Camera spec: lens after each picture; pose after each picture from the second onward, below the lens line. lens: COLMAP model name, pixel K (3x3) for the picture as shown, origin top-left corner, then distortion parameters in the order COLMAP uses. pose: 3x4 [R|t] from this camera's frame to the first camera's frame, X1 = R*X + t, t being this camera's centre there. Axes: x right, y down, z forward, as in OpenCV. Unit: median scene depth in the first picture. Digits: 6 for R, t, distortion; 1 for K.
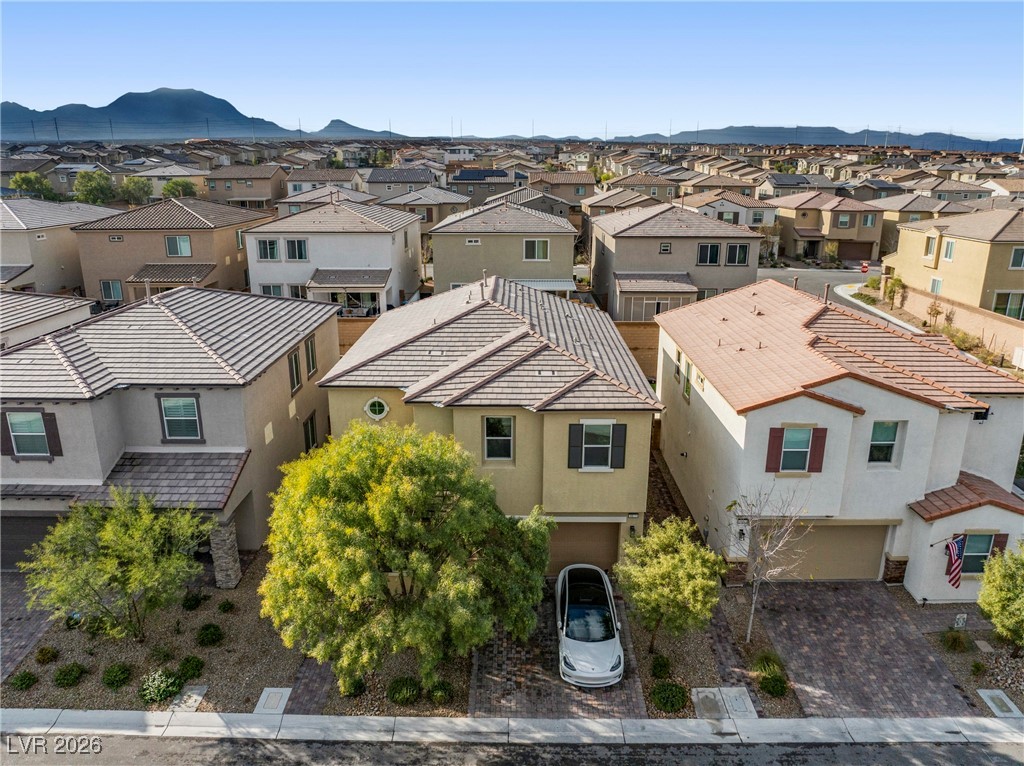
lens RADIAL K [[720.0, 0, 515.2], [0, 720.0, 382.5], [0, 0, 1]] dist [-0.037608, 0.000526]
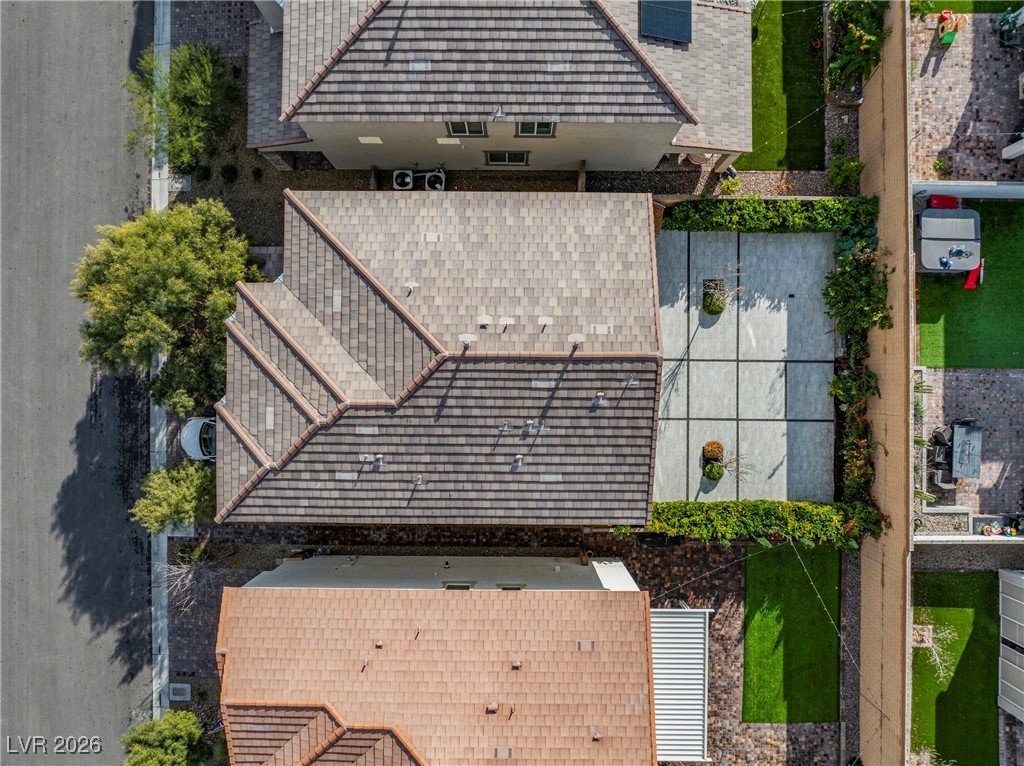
lens RADIAL K [[720.0, 0, 515.2], [0, 720.0, 382.5], [0, 0, 1]] dist [-0.037608, 0.000526]
pose [[-0.002337, 0.999971, -0.007300, -0.001400], [-0.288448, 0.006315, 0.957475, -1.069228], [0.957493, 0.004343, 0.288424, 1.037965]]
